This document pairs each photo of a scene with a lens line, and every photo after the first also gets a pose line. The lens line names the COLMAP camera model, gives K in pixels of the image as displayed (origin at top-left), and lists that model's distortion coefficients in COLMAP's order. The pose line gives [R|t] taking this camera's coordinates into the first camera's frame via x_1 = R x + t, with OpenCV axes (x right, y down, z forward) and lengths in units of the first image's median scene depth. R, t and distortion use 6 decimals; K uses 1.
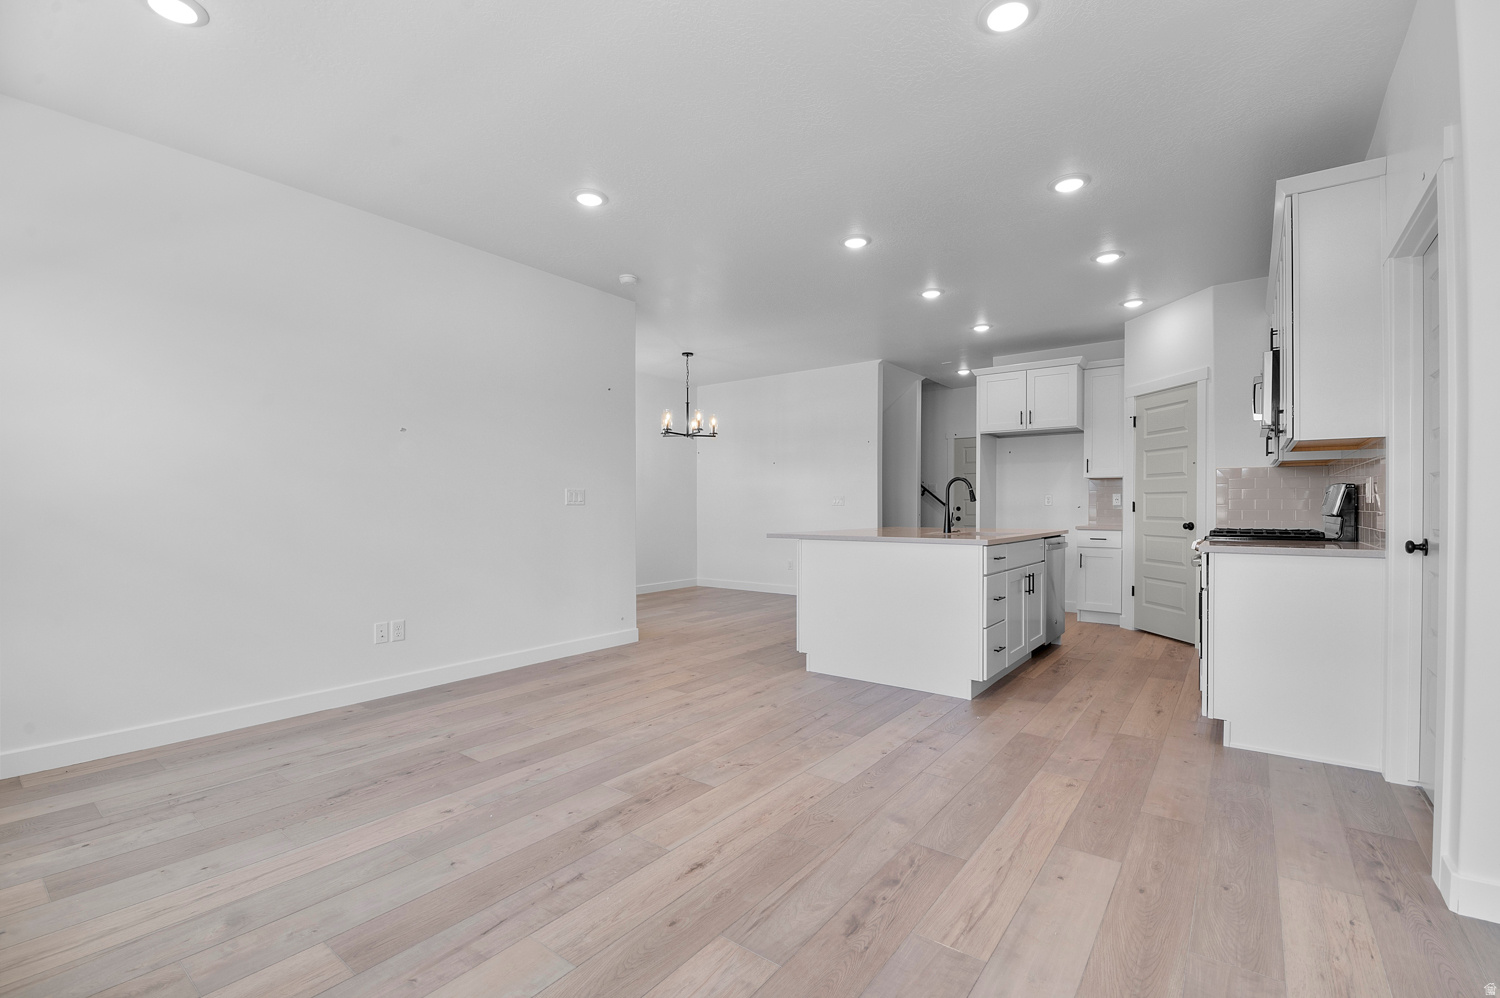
lens RADIAL K [[652.2, 0, 753.5], [0, 652.2, 511.2], [0, 0, 1]] dist [-0.008910, -0.000614]
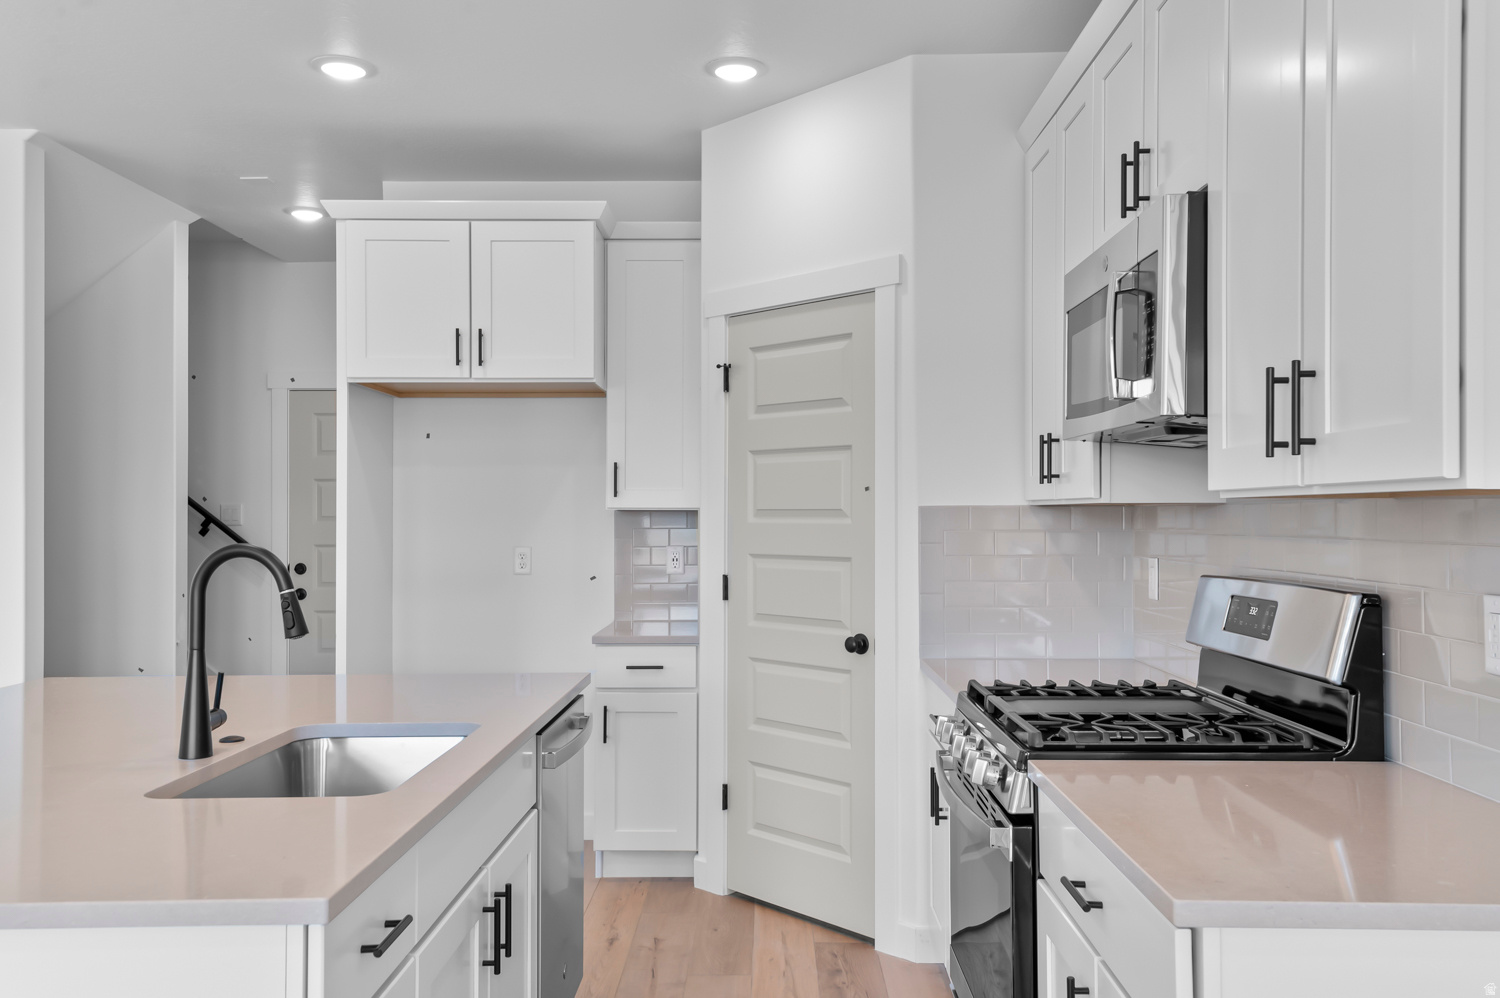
lens RADIAL K [[1202.3, 0, 750.0], [0, 1202.3, 499.0], [0, 0, 1]] dist [0.032729, -0.003178]
pose [[0.803240, 0.005346, 0.595632, 0.146951], [0.005455, 0.999852, -0.016330, -0.048003], [-0.595631, 0.016367, 0.803091, 0.376141]]
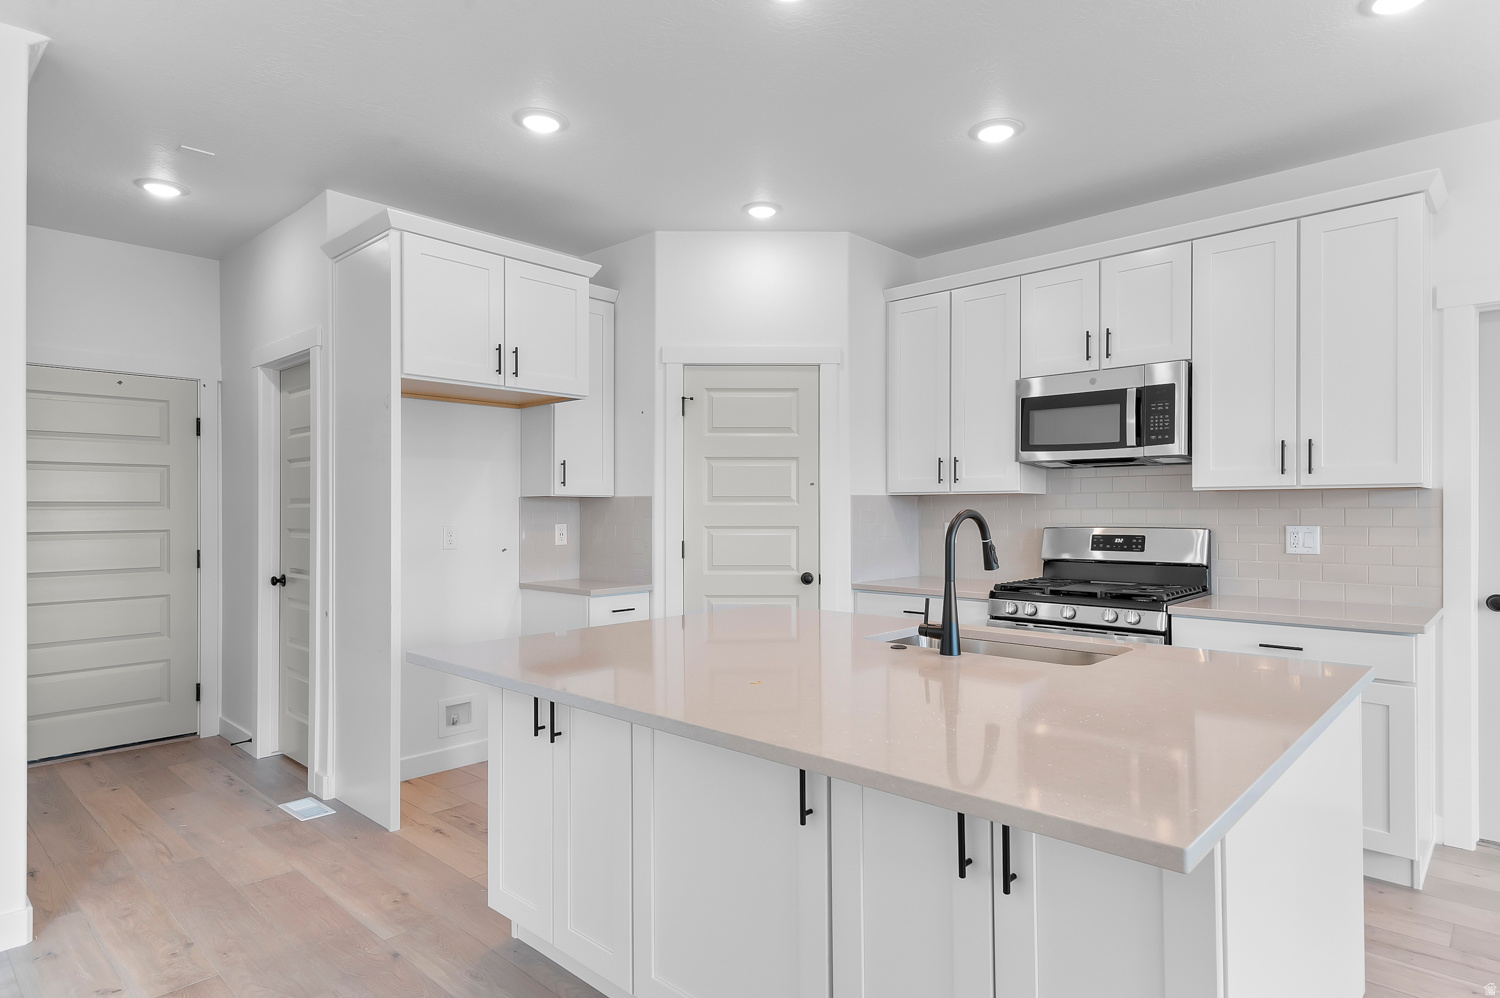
lens RADIAL K [[841.3, 0, 750.0], [0, 841.3, 499.0], [0, 0, 1]] dist [0.003639, 0.000785]
pose [[0.101296, 0.011793, 0.994786, -0.165762], [0.005483, 0.999908, -0.012412, -0.041648], [-0.994841, 0.006711, 0.101222, 0.836240]]
